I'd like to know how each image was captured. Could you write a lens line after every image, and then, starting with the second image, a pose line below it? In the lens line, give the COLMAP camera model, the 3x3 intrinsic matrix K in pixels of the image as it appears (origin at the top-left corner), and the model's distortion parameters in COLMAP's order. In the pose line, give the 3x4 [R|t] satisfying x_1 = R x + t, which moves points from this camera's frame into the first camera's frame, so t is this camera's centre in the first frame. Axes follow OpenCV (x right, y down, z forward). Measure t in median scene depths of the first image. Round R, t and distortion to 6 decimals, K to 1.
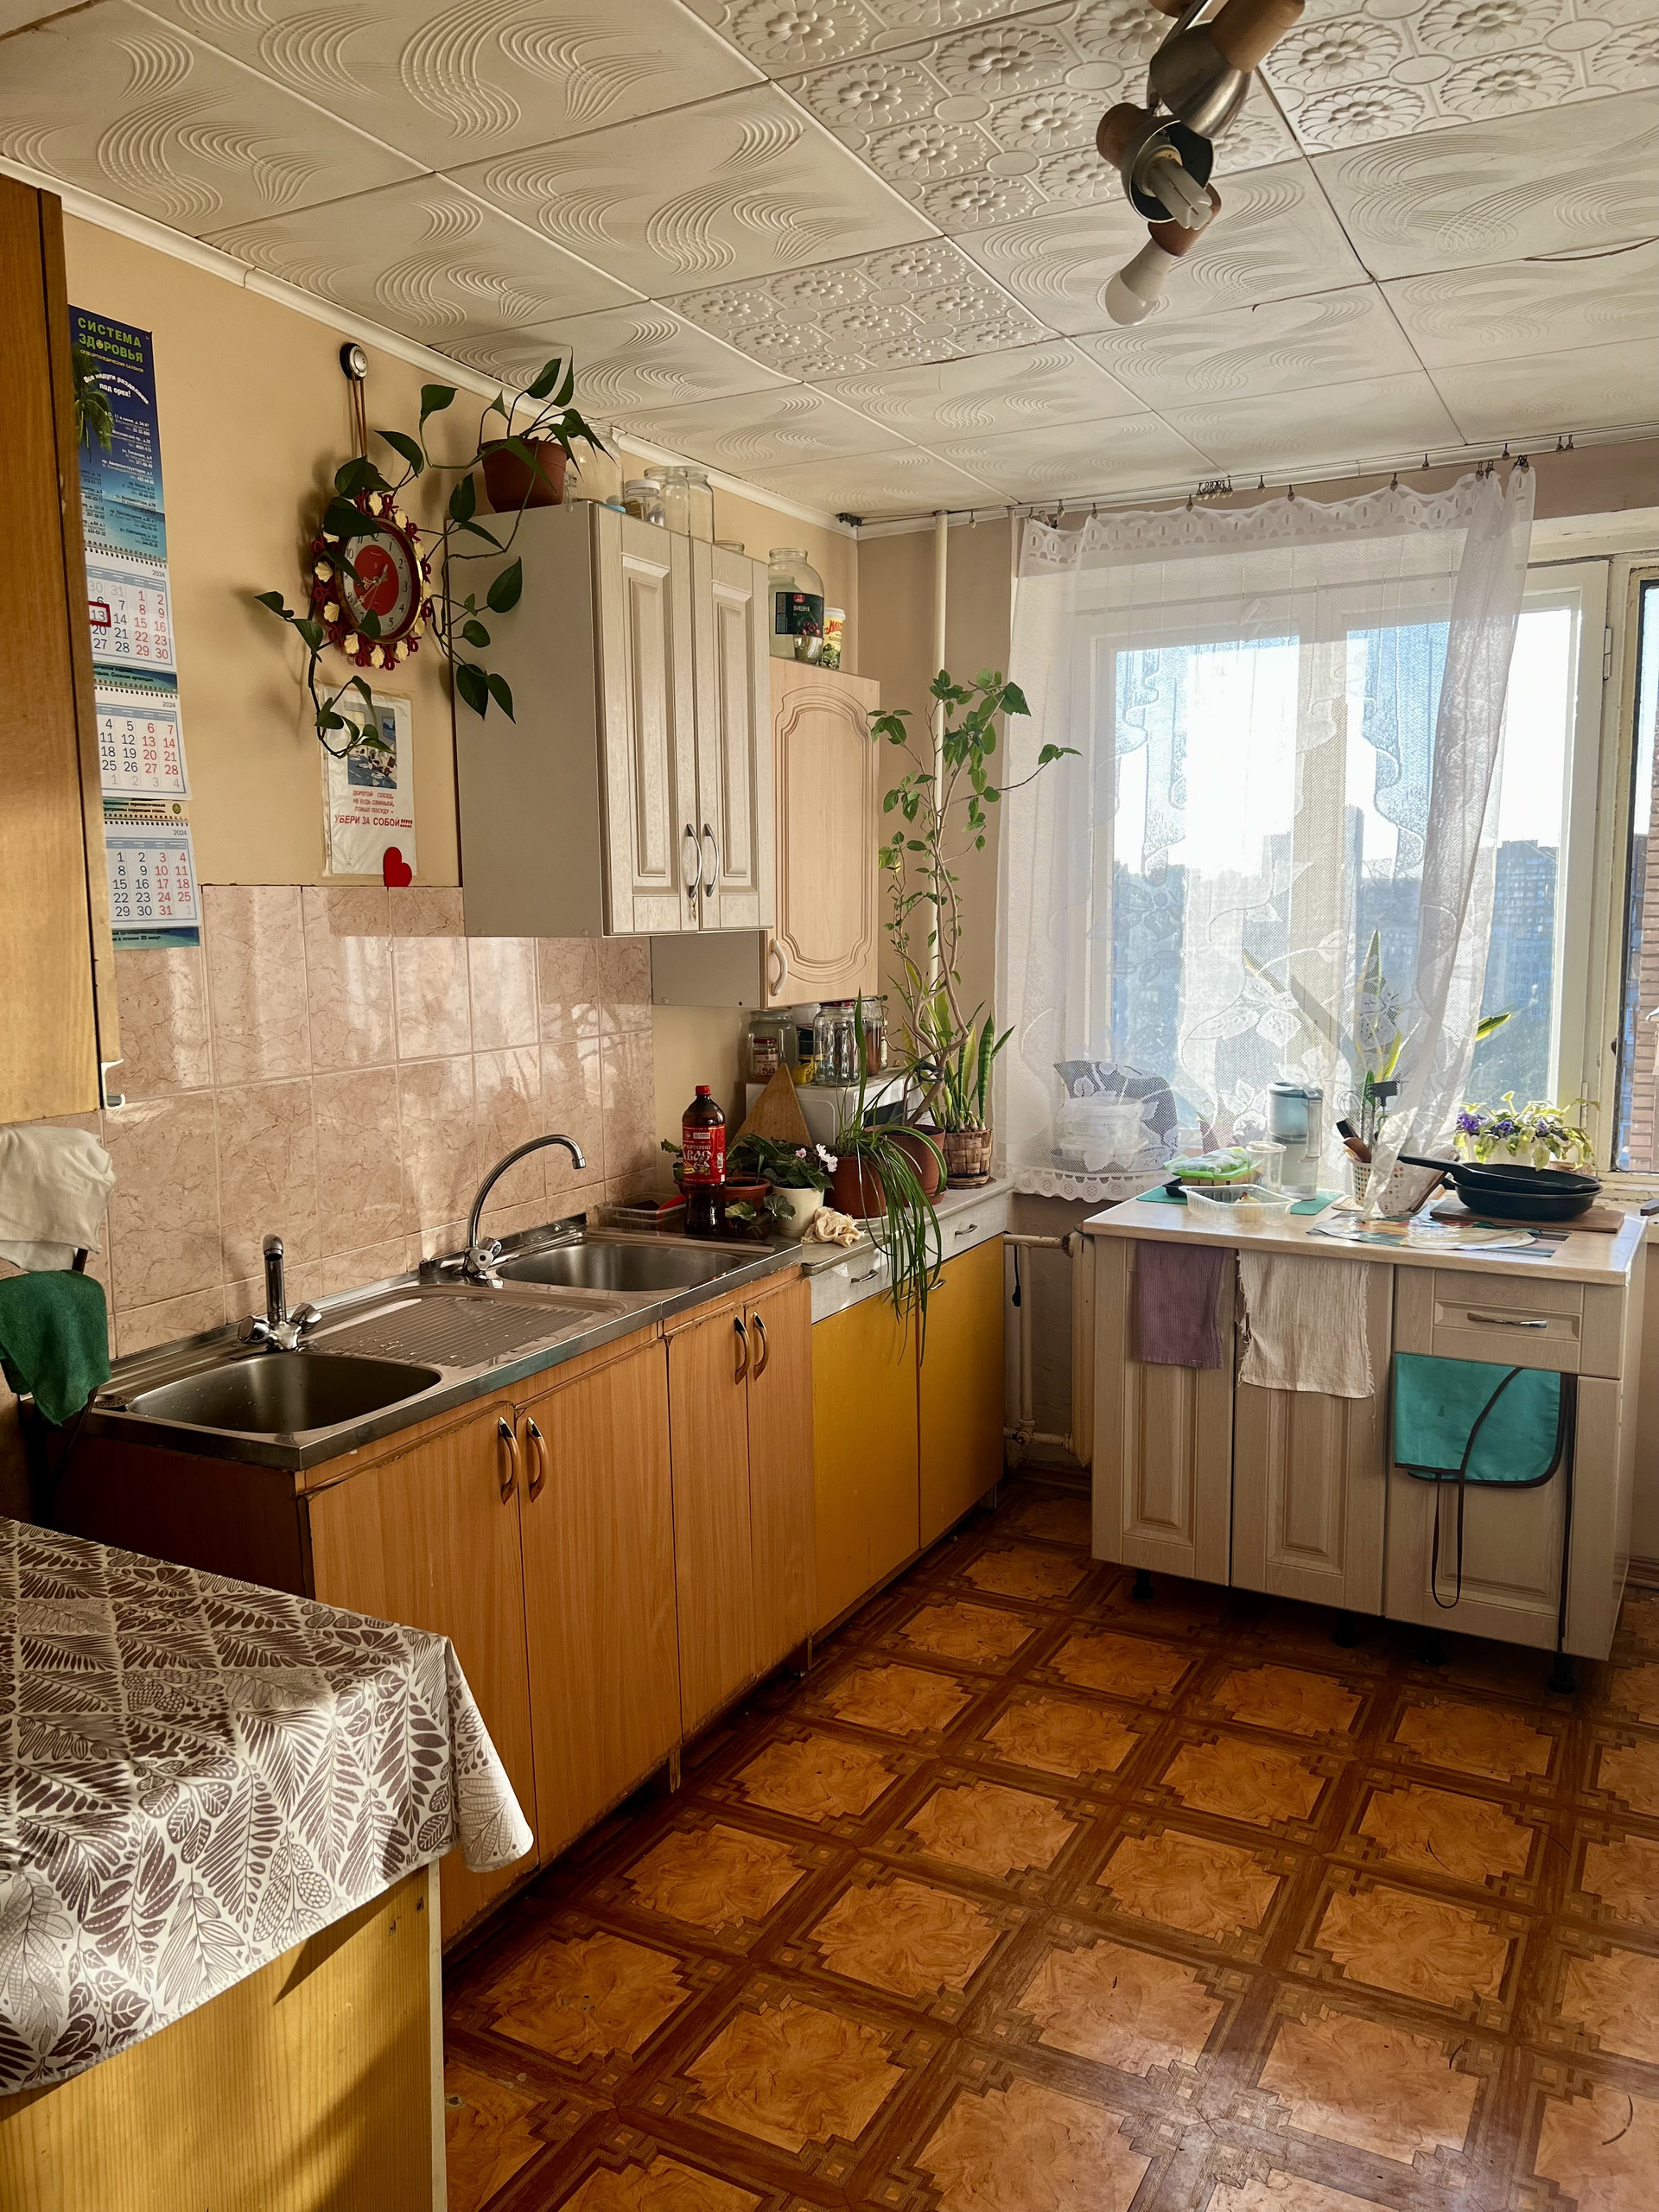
lens RADIAL K [[1659.8, 0, 817.6], [0, 1659.8, 1121.3], [0, 0, 1]] dist [0.055925, -0.055155]
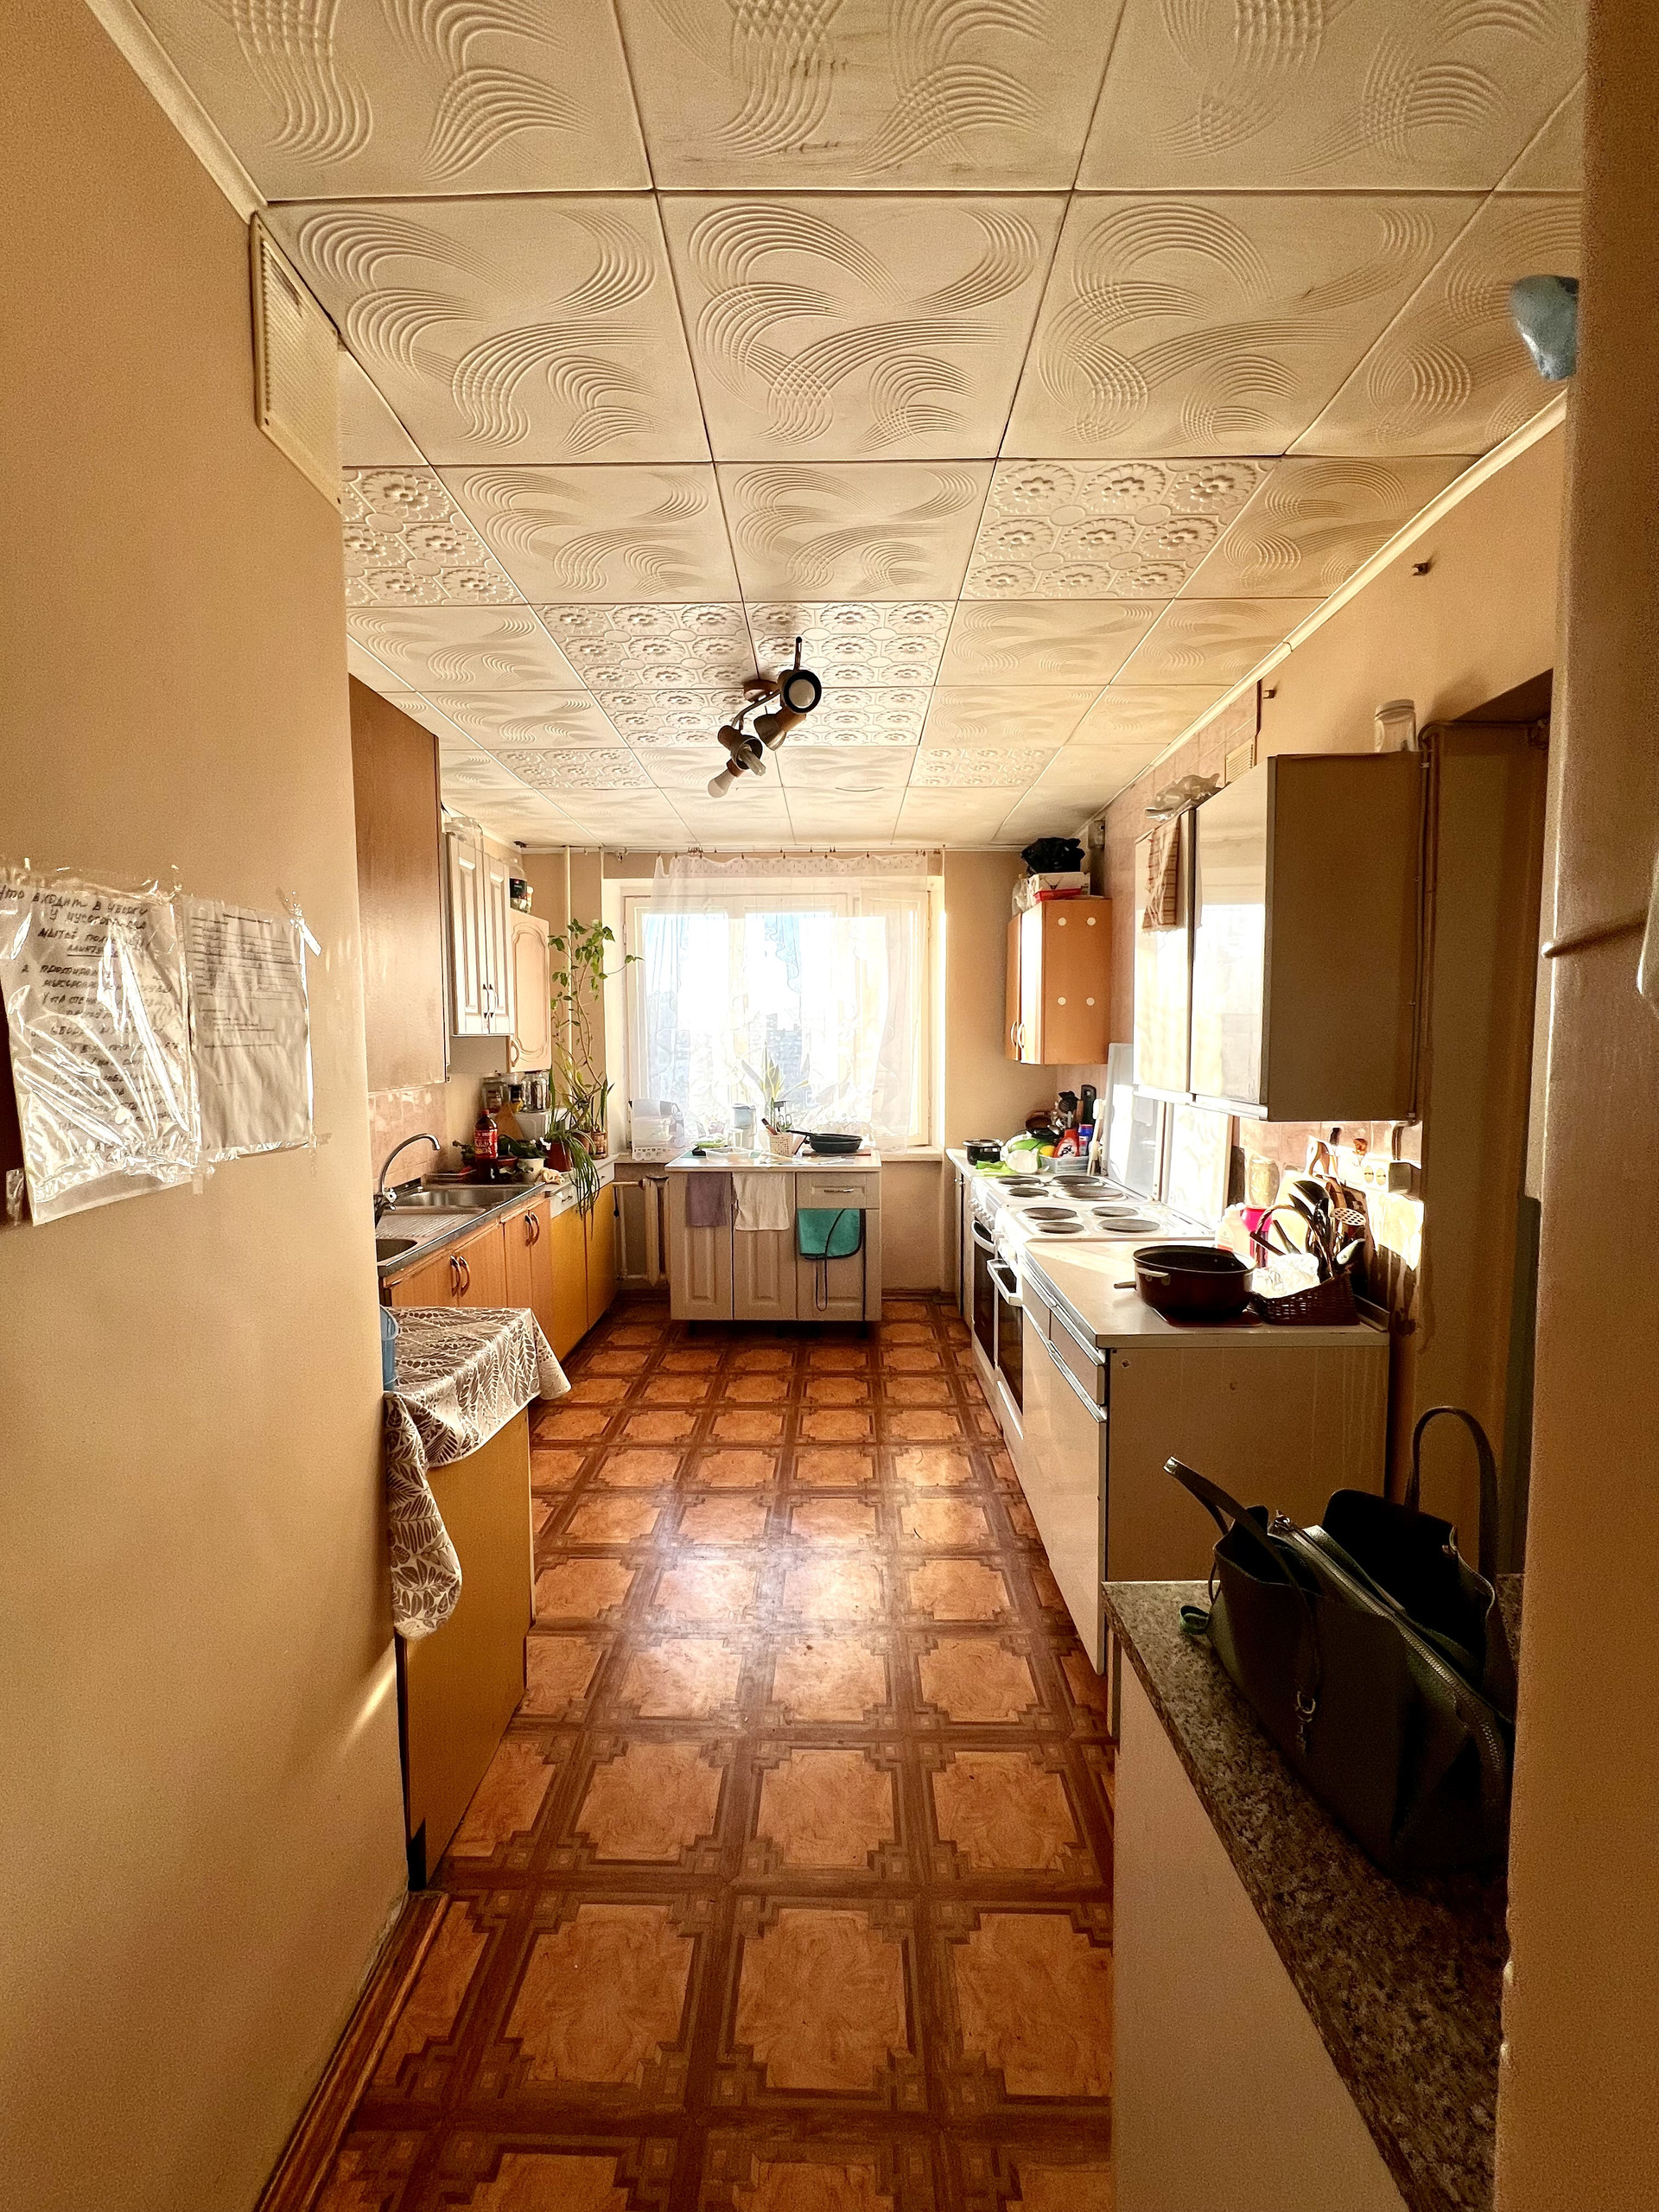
lens RADIAL K [[884.0, 0, 828.5], [0, 884.0, 1099.2], [0, 0, 1]] dist [-0.003389, -0.000092]
pose [[0.887521, -0.030015, 0.459788, -0.218186], [0.059150, 0.997041, -0.049089, 0.048985], [-0.456954, 0.070764, 0.886671, -0.187279]]
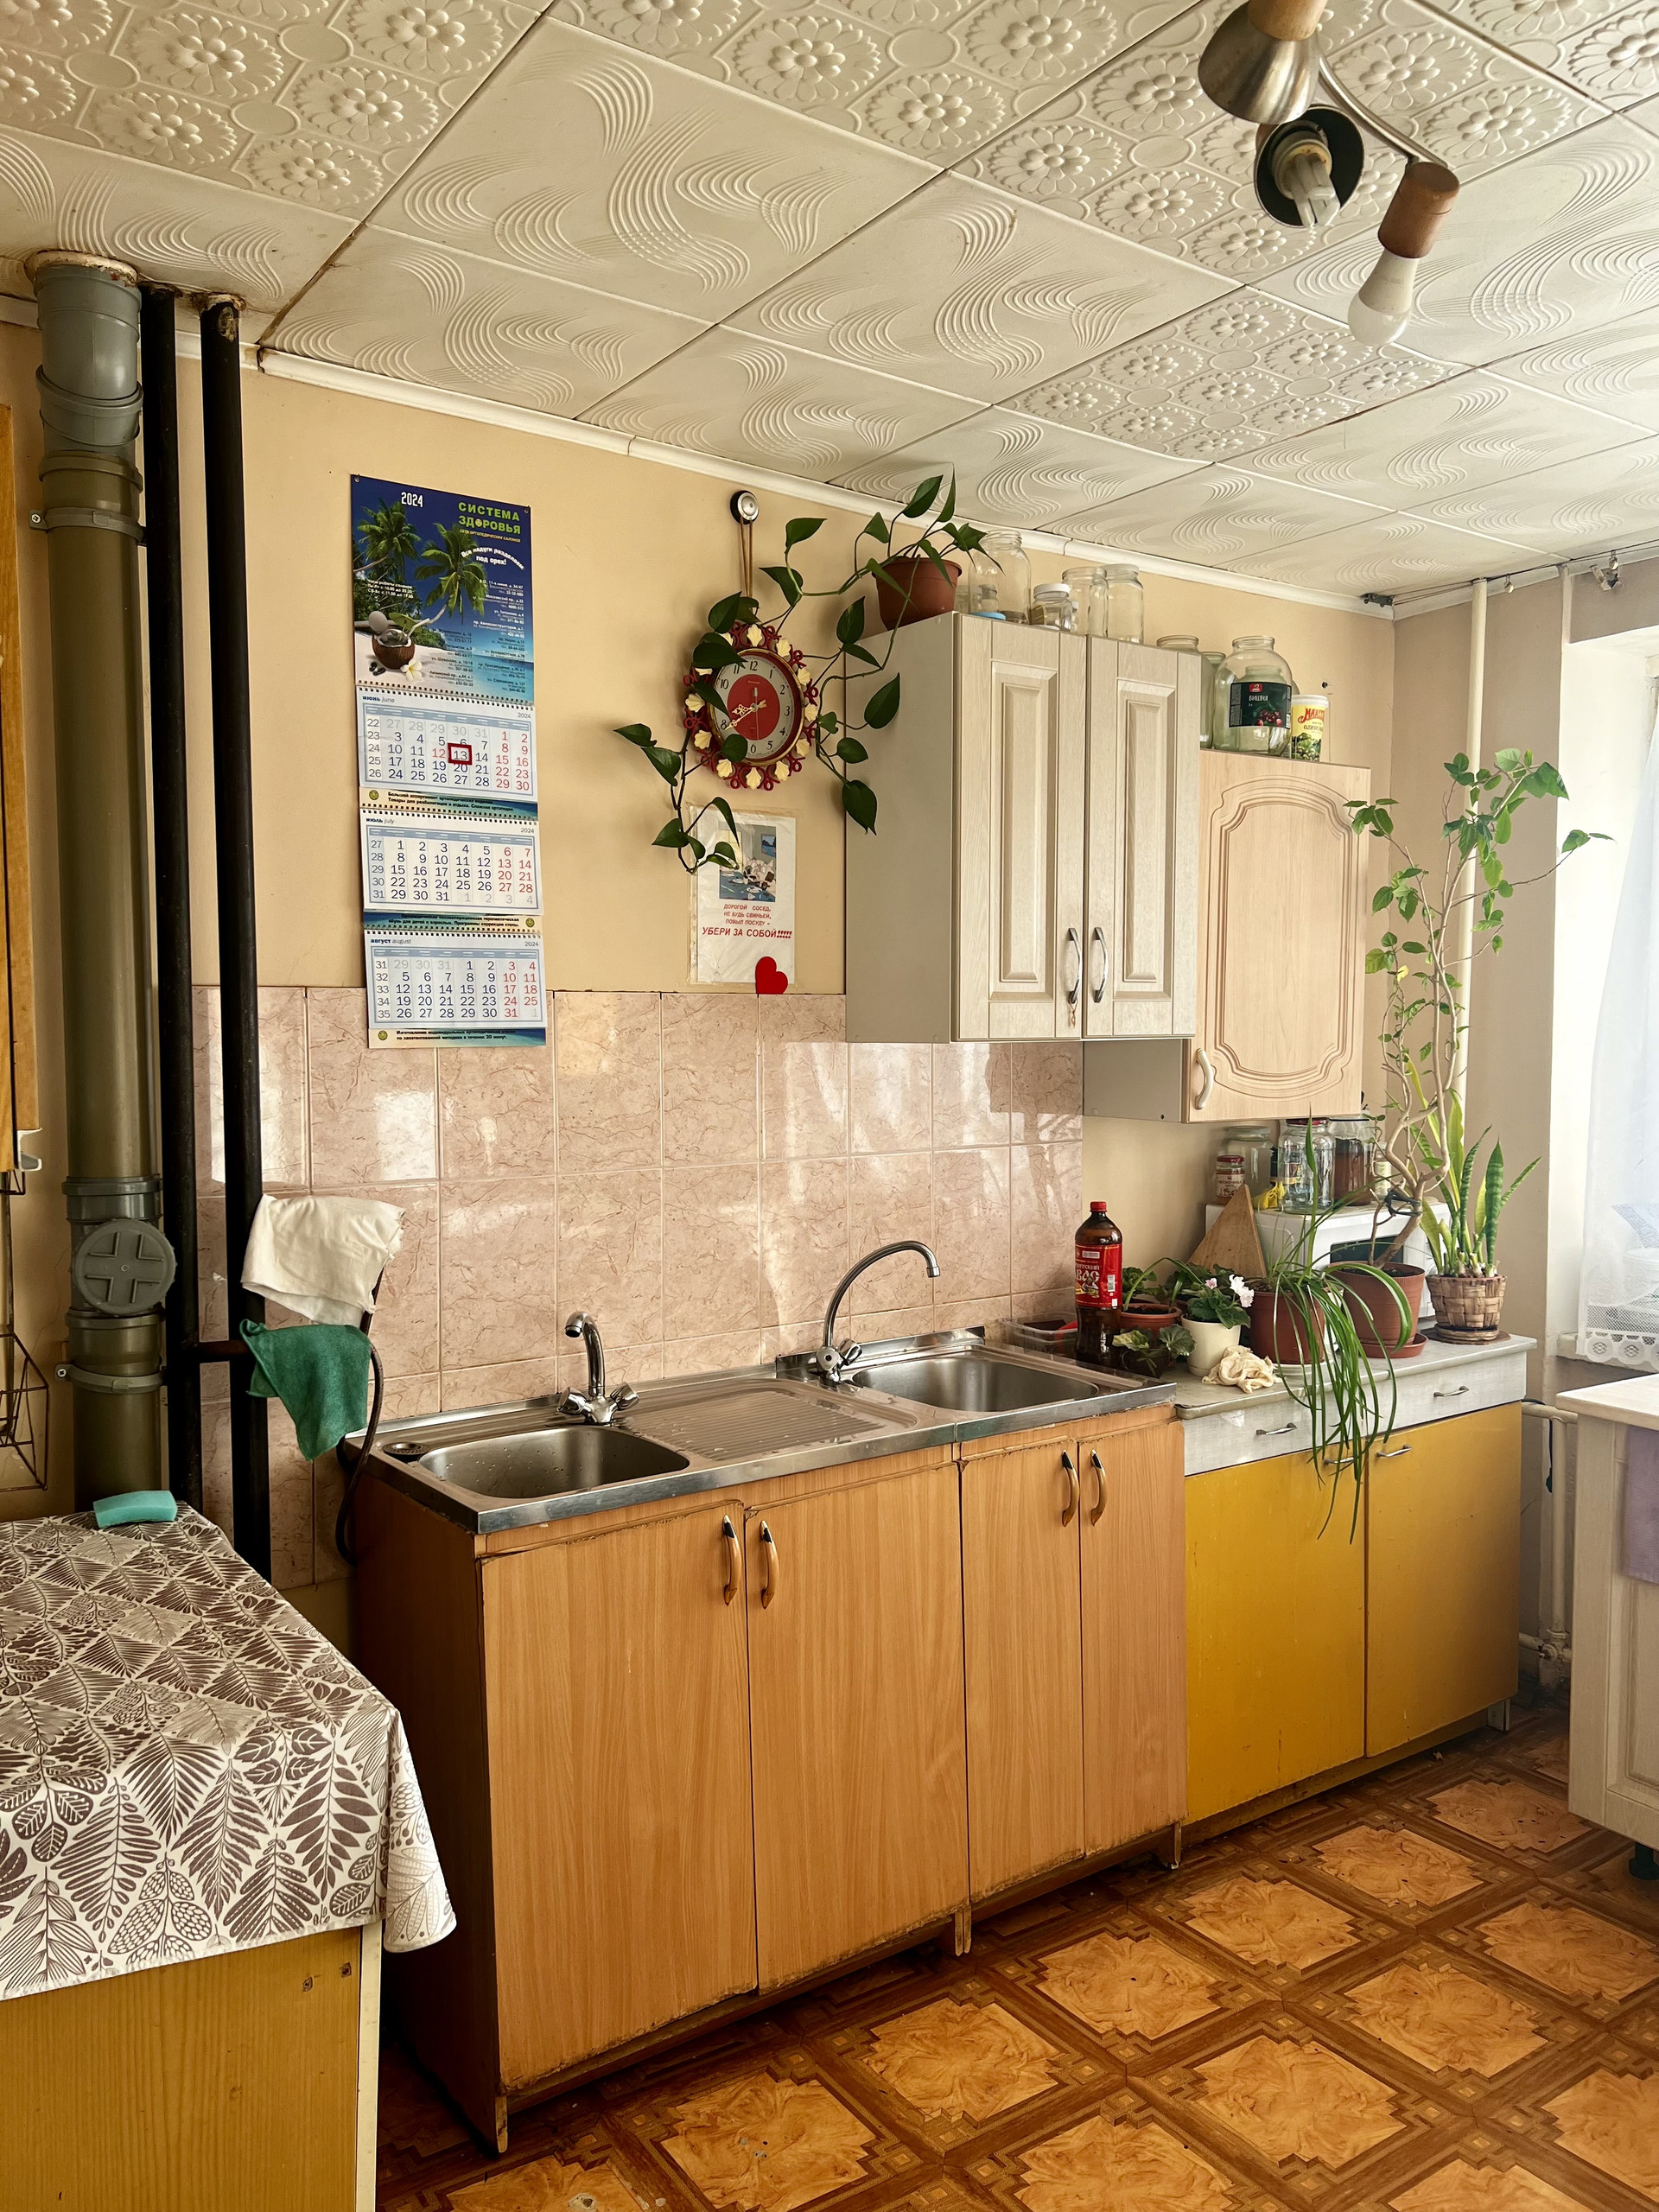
lens RADIAL K [[1659.8, 0, 812.7], [0, 1659.8, 1120.8], [0, 0, 1]] dist [0.055925, -0.055155]
pose [[0.888940, 0.035612, -0.456638, 0.240807], [-0.067458, 0.996280, -0.053624, -0.006781], [0.453030, 0.078472, 0.888035, 0.092058]]
